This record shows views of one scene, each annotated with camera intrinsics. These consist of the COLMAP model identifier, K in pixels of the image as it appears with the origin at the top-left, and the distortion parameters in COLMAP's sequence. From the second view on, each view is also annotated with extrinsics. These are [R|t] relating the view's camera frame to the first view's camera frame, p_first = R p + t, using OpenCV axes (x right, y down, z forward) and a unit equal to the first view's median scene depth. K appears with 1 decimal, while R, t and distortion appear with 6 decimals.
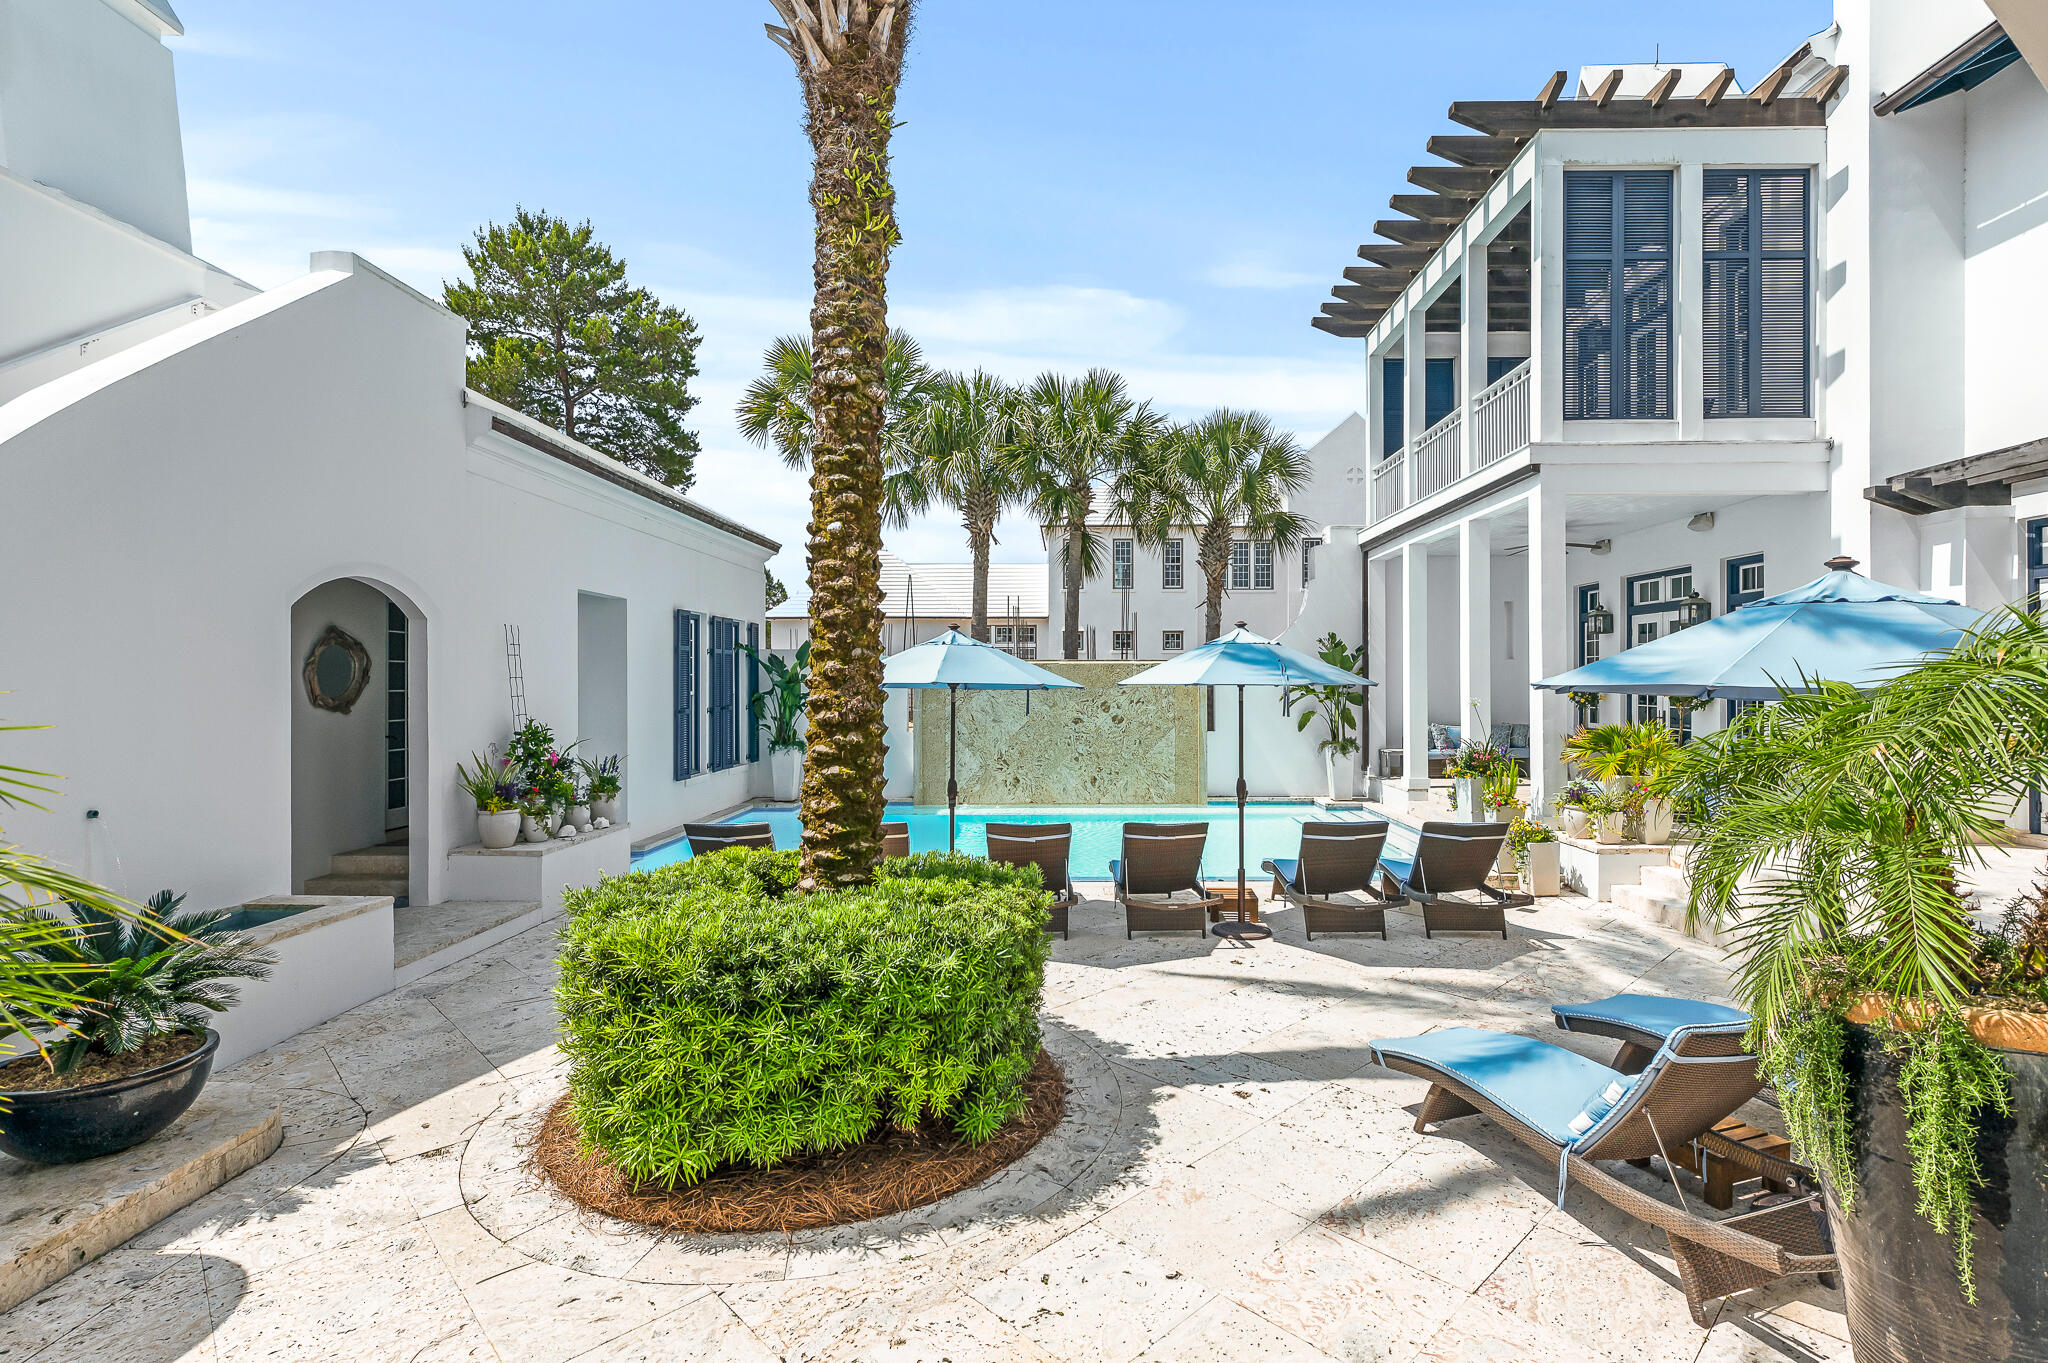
lens RADIAL K [[966.9, 0, 1068.4], [0, 966.9, 677.3], [0, 0, 1]] dist [0.012312, -0.000118]
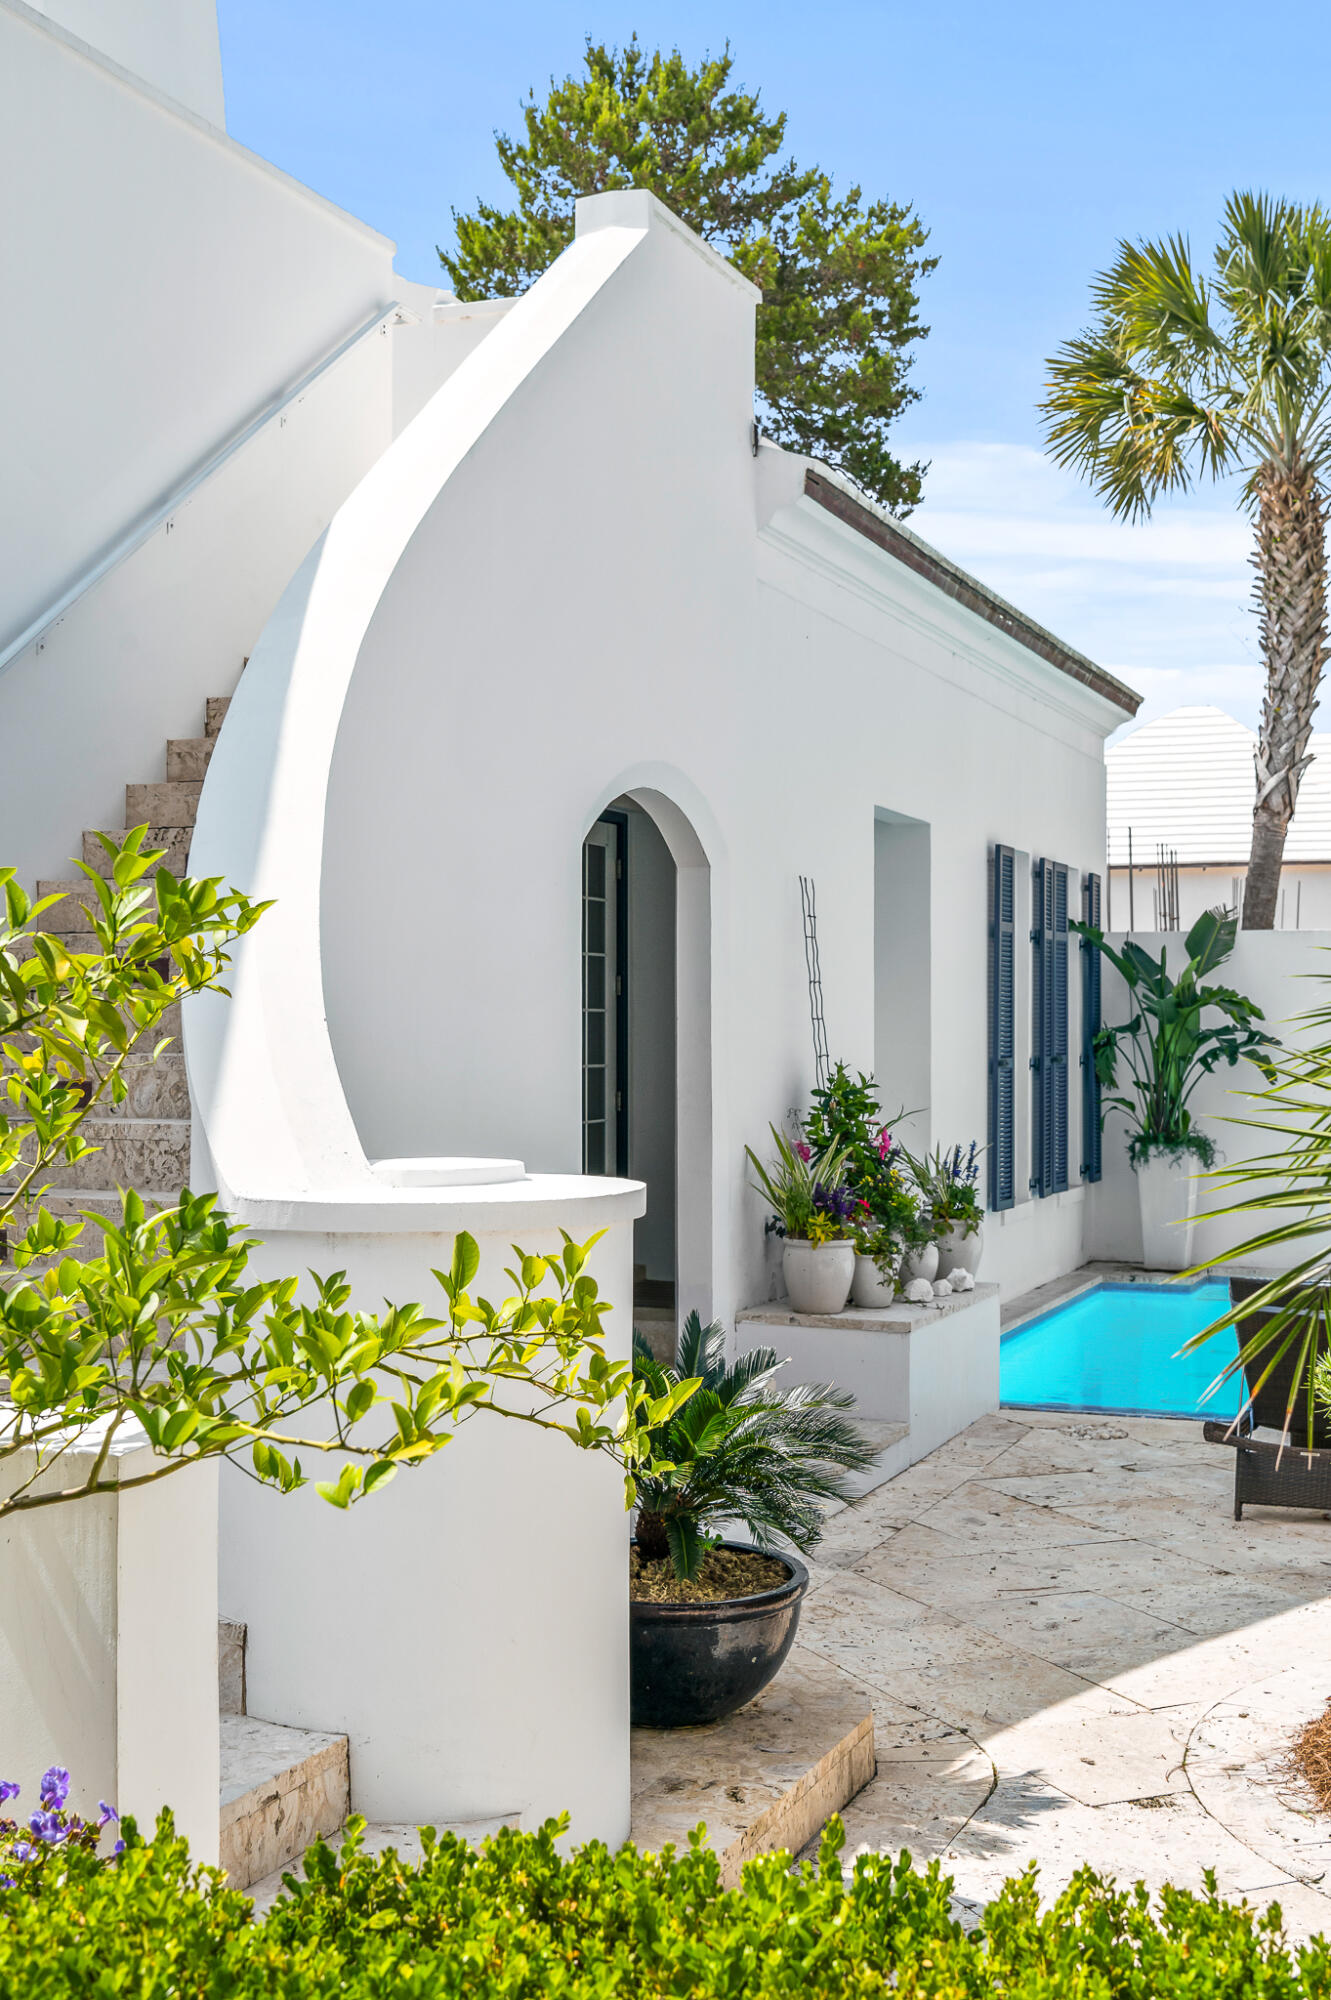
lens RADIAL K [[2361.0, 0, 660.8], [0, 2361.0, 1009.1], [0, 0, 1]] dist [-0.021014, 0.000000]
pose [[0.931633, -0.000639, -0.363400, -0.113070], [-0.000437, 0.999996, -0.002879, 0.010129], [0.363401, 0.002841, 0.931629, -0.096649]]
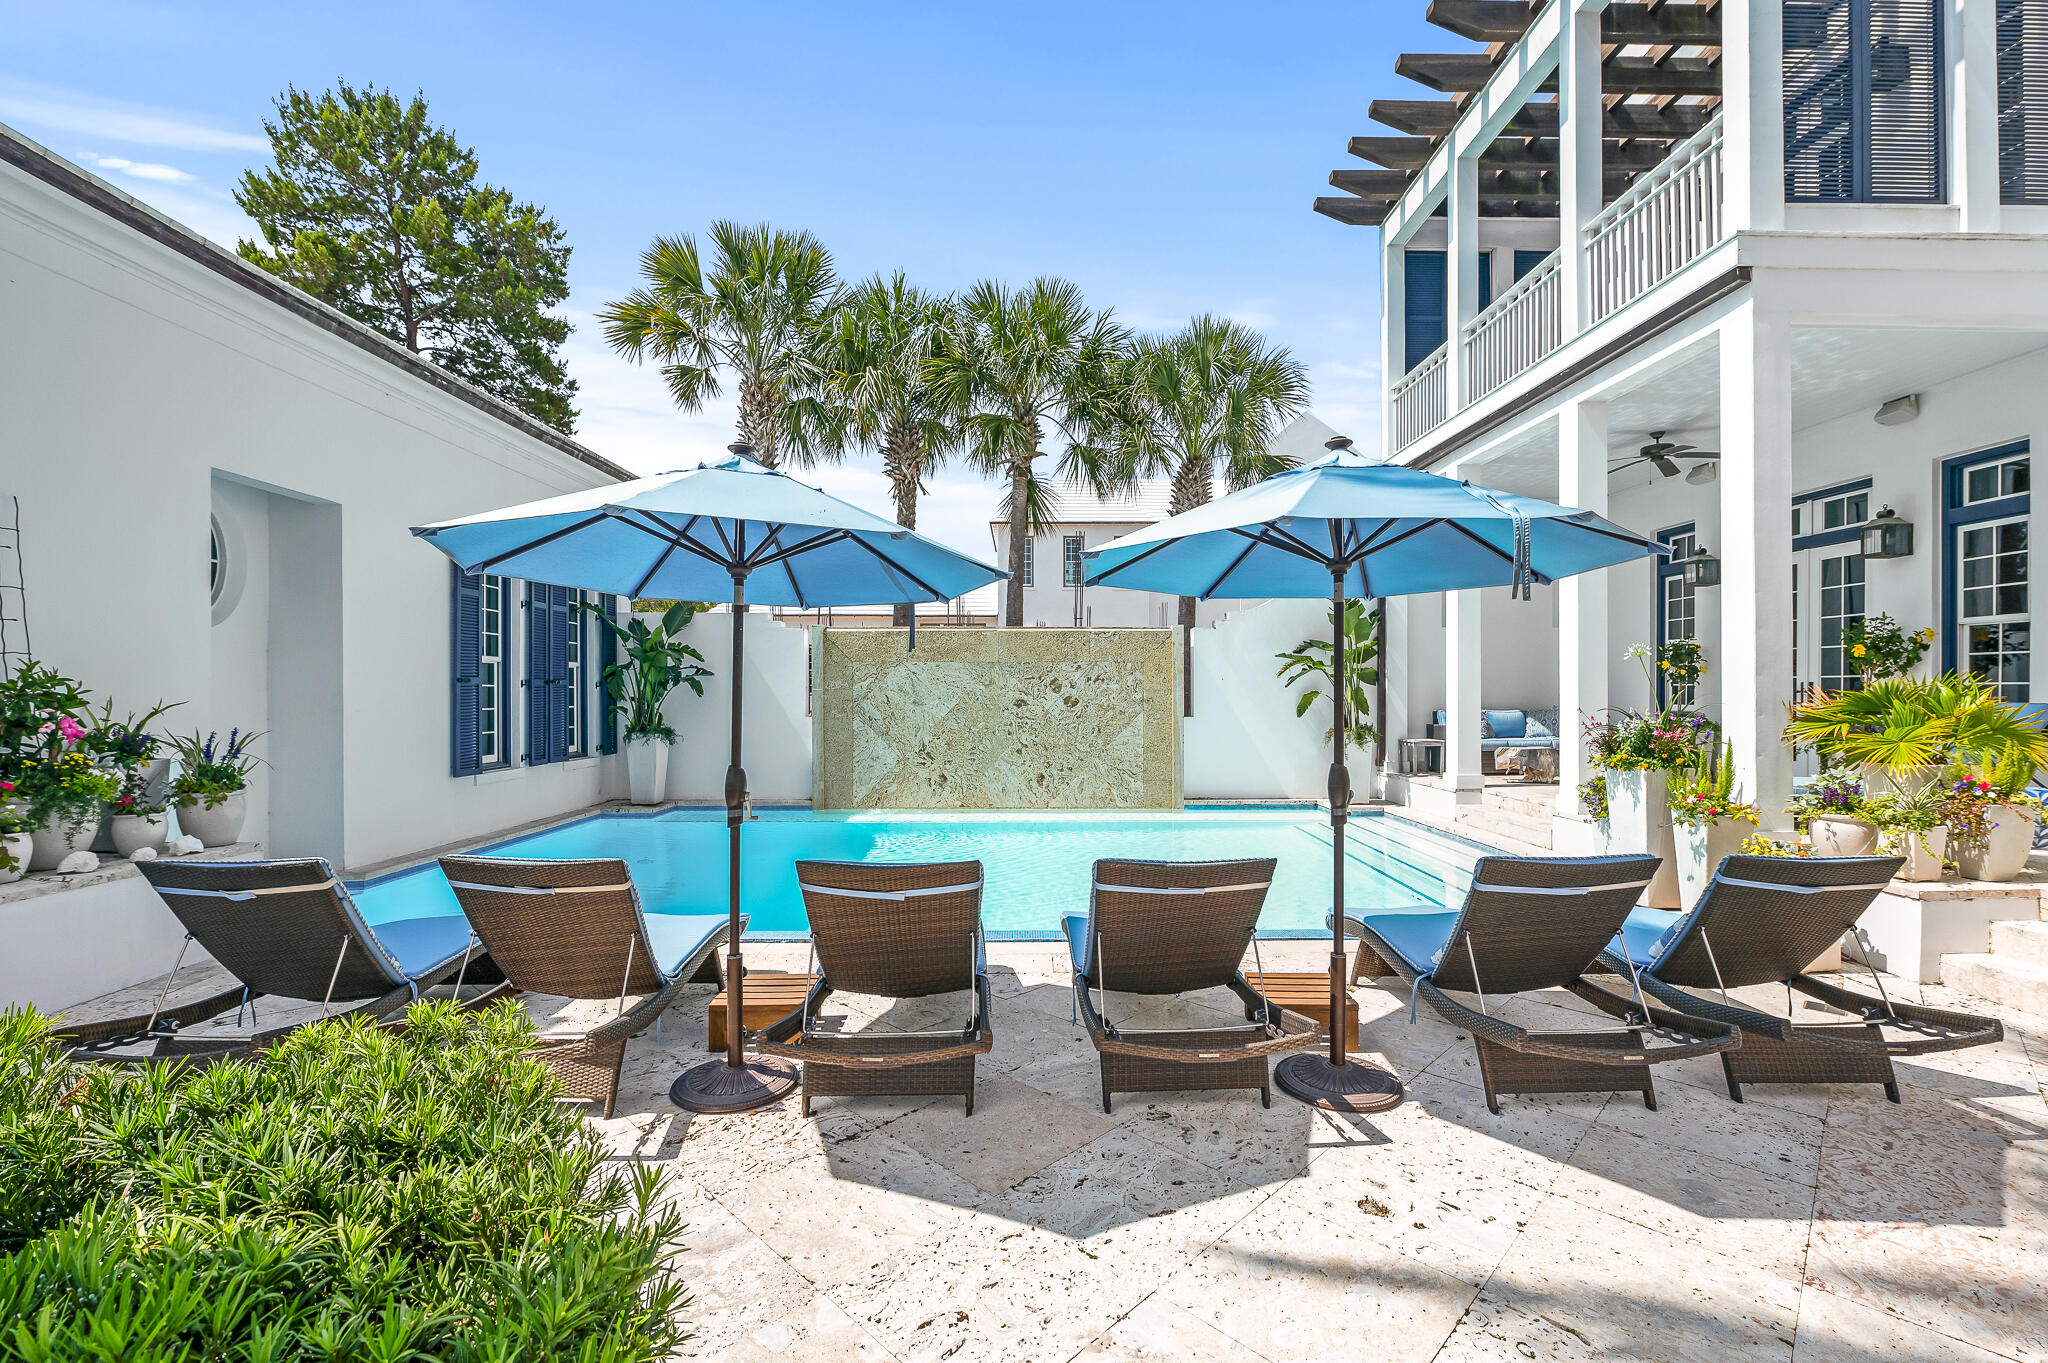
lens RADIAL K [[889.3, 0, 1021.8], [0, 889.3, 691.5], [0, 0, 1]] dist [-0.004586, -0.000585]
pose [[1.000000, 0.000040, -0.000352, 0.010860], [-0.000038, 0.999990, 0.004497, 0.033021], [0.000352, -0.004497, 0.999990, 0.279229]]
